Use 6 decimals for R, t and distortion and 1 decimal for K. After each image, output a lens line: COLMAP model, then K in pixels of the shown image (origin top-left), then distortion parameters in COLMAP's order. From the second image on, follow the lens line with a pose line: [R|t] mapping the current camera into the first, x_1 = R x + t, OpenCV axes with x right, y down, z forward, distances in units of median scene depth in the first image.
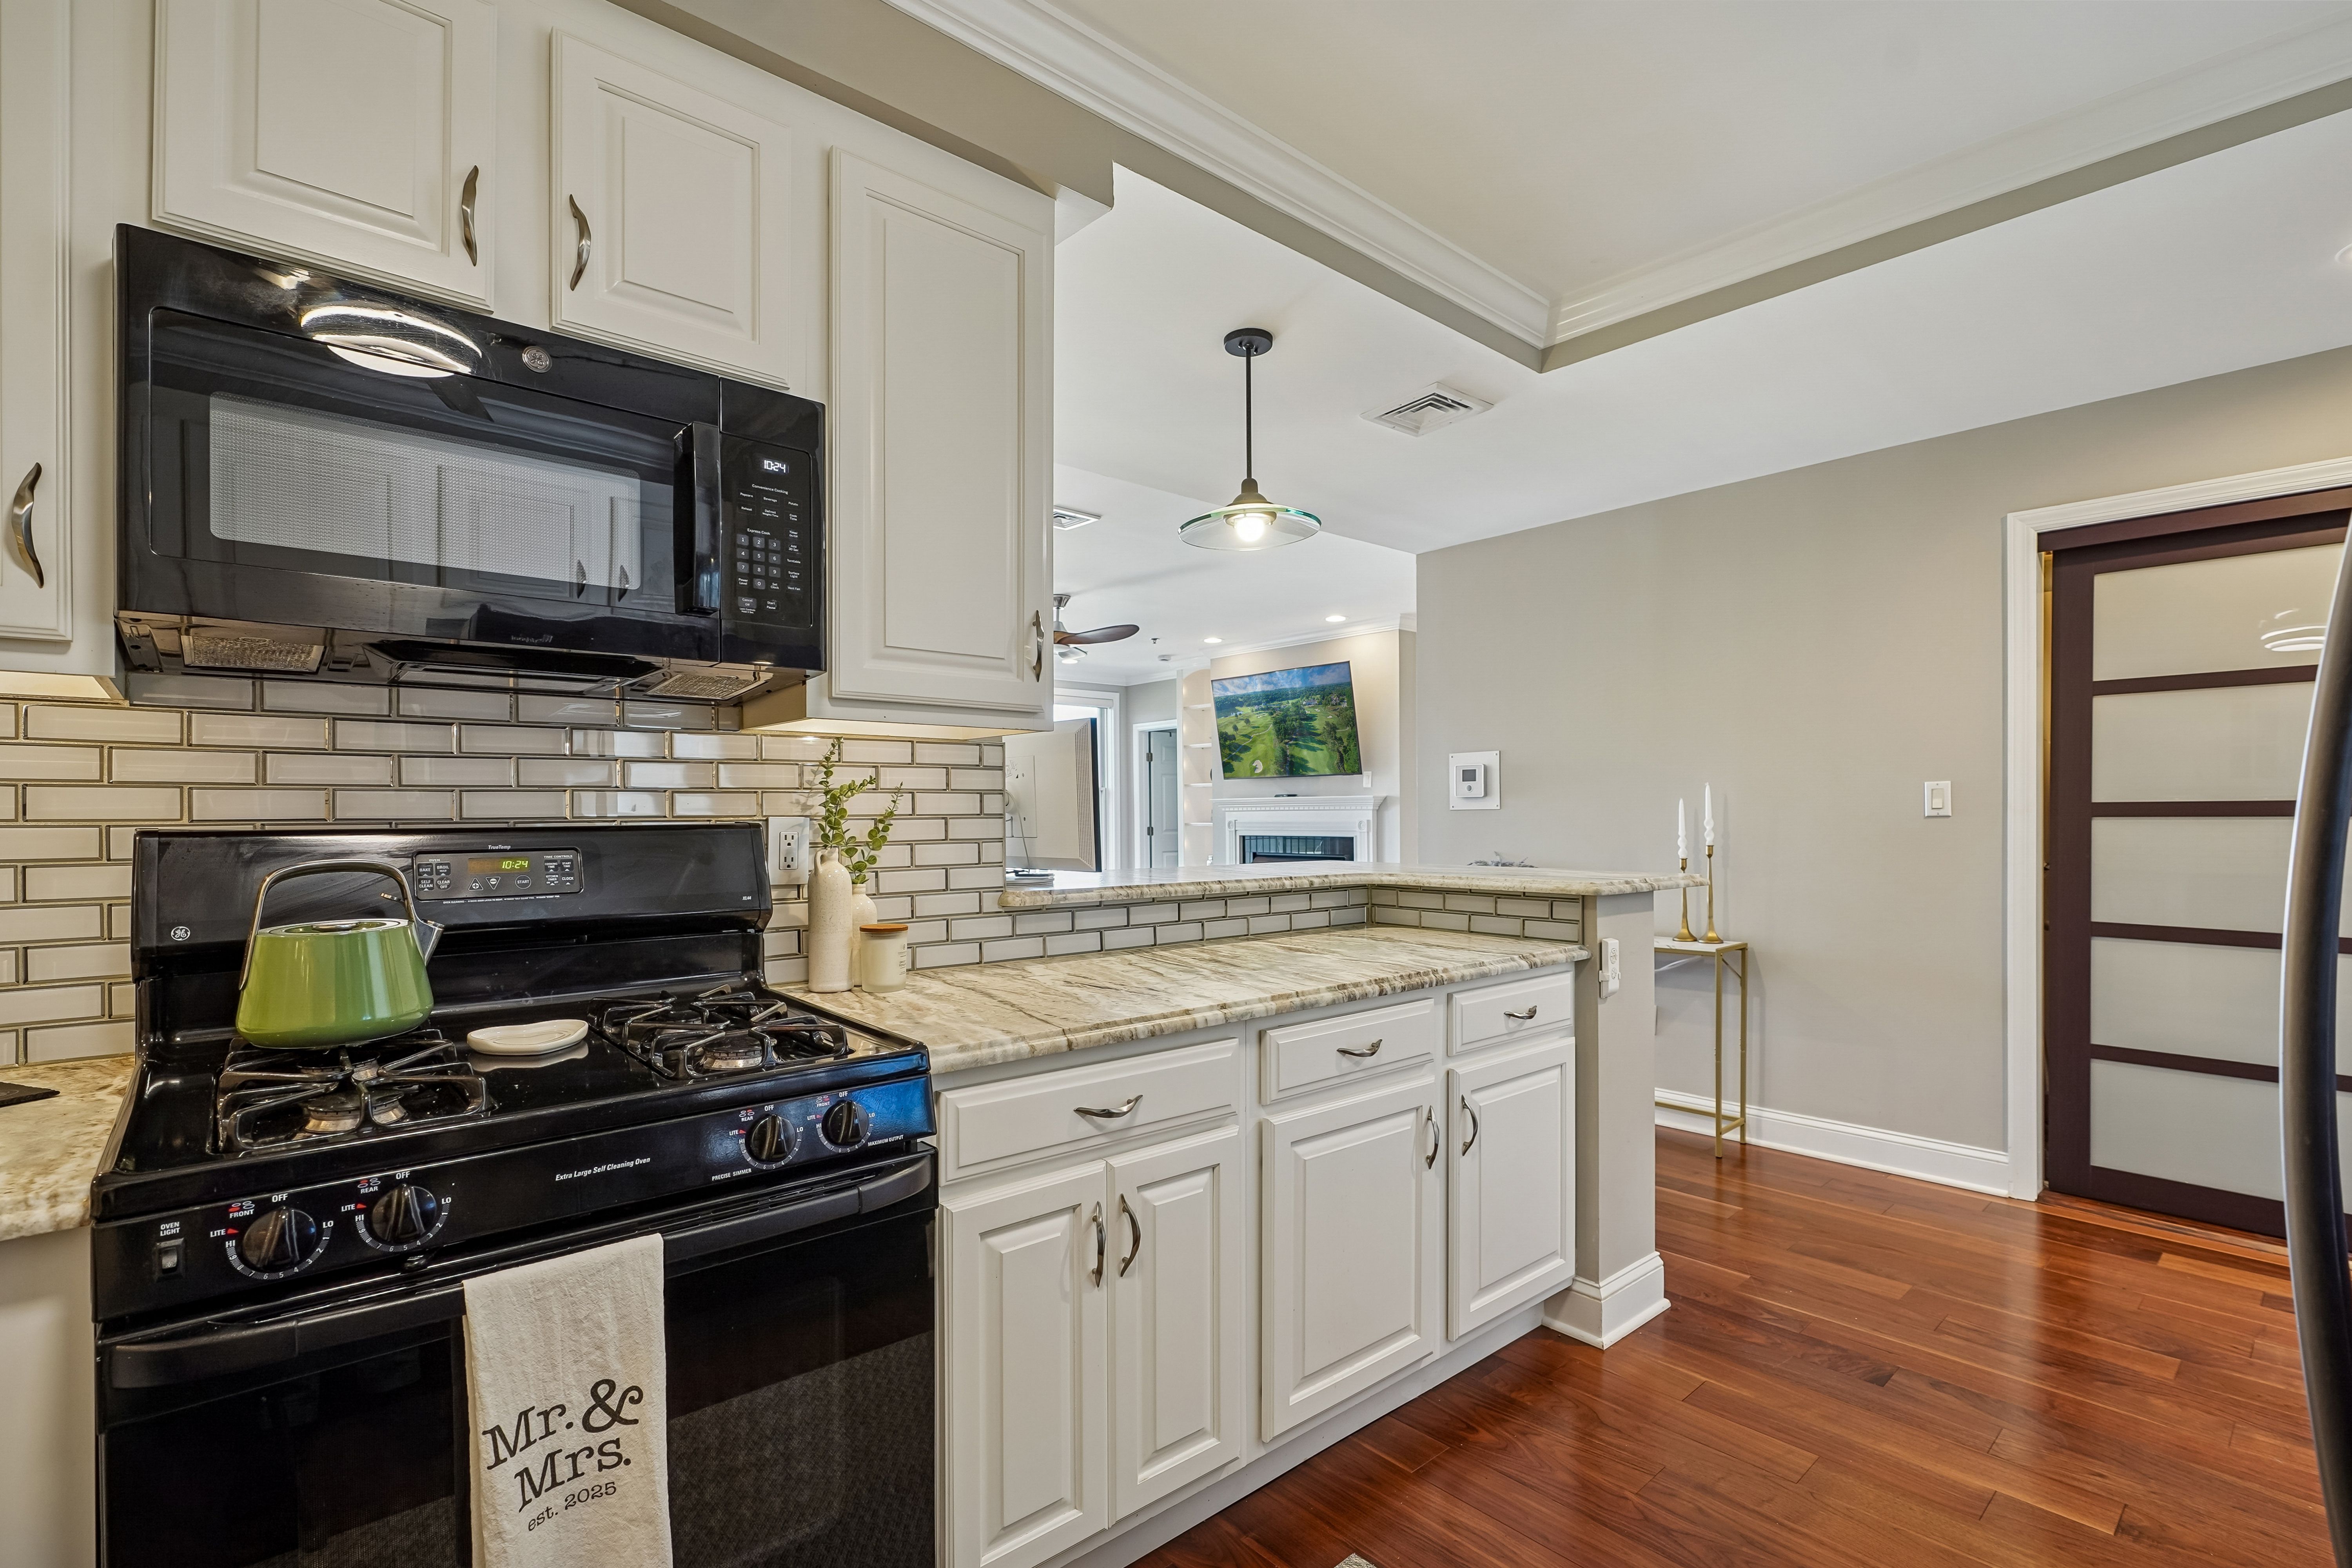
lens RADIAL K [[1074.6, 0, 1188.3], [0, 1074.6, 800.9], [0, 0, 1]] dist [-0.010900, 0.000242]
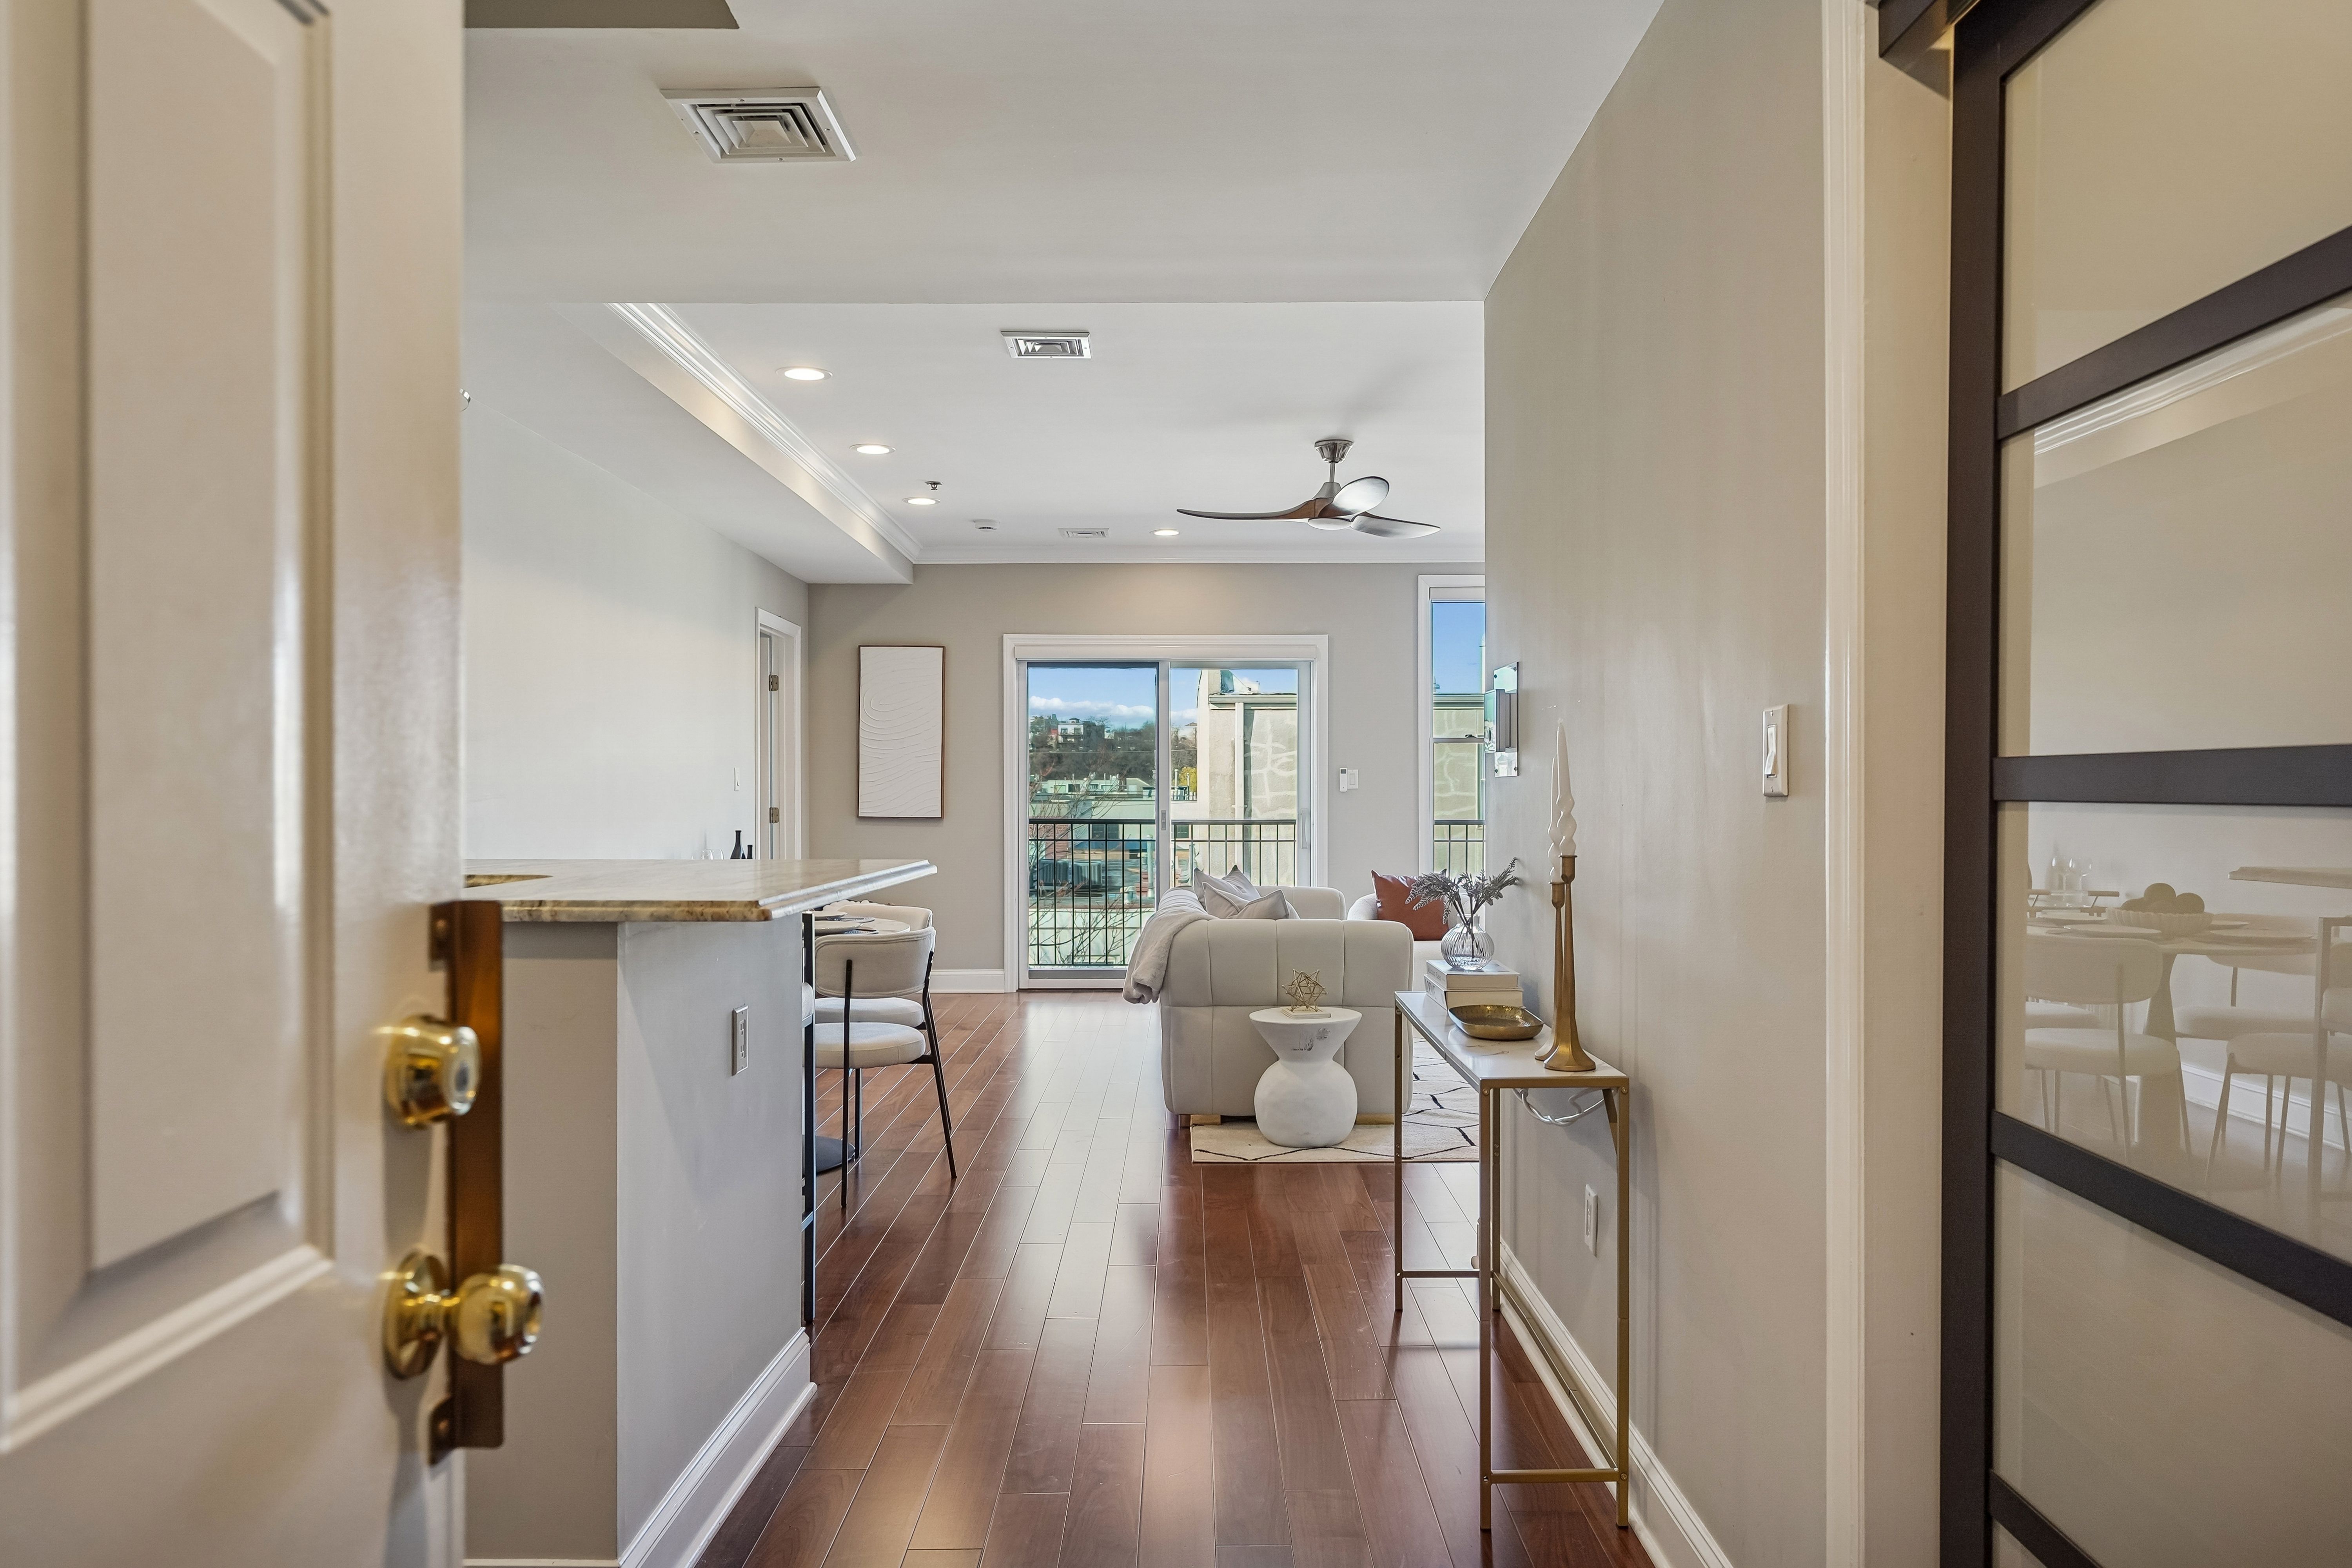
lens RADIAL K [[1629.0, 0, 1204.4], [0, 1629.0, 793.2], [0, 0, 1]] dist [0.002453, -0.000026]
pose [[0.749289, 0.006996, -0.662206, 0.417460], [0.006774, 0.999811, 0.018227, 0.000117], [0.662209, -0.018143, 0.749100, 0.190595]]
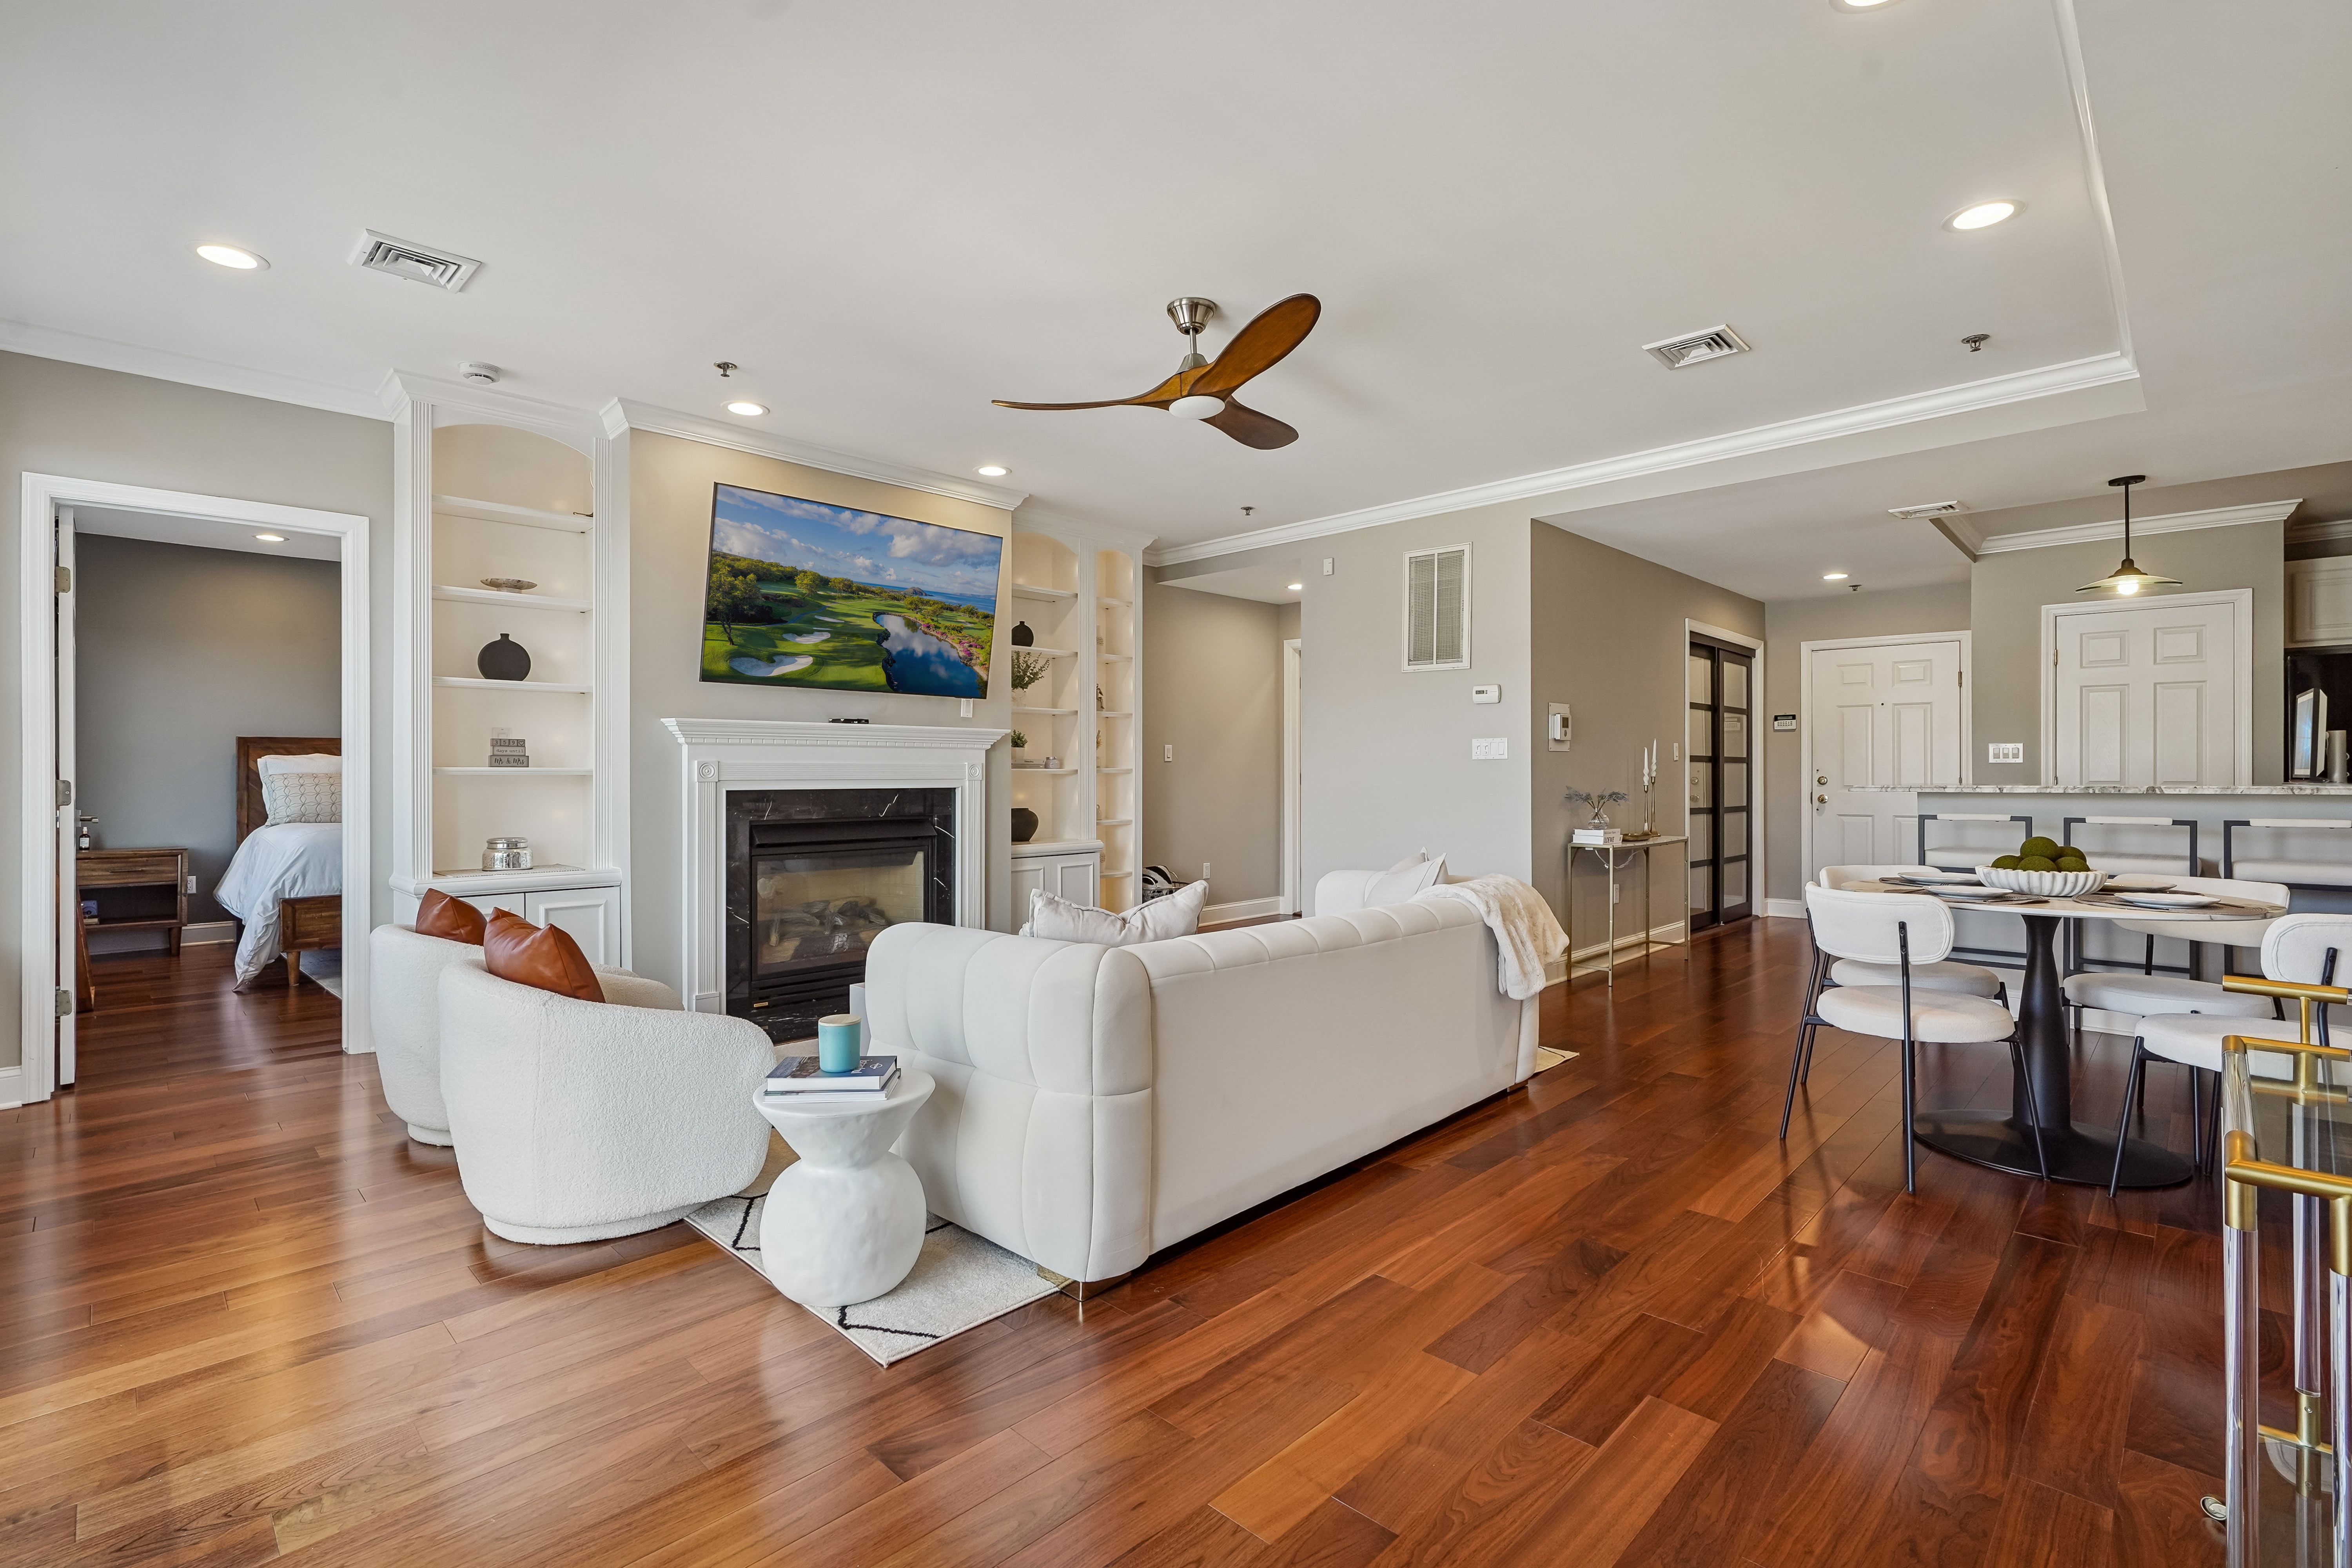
lens RADIAL K [[1074.6, 0, 1188.3], [0, 1074.6, 800.9], [0, 0, 1]] dist [-0.010900, 0.000242]
pose [[-0.059048, -0.019350, 0.998068, -0.555461], [-0.010159, 0.999772, 0.018782, 0.028104], [-0.998203, -0.009031, -0.059231, 0.913667]]
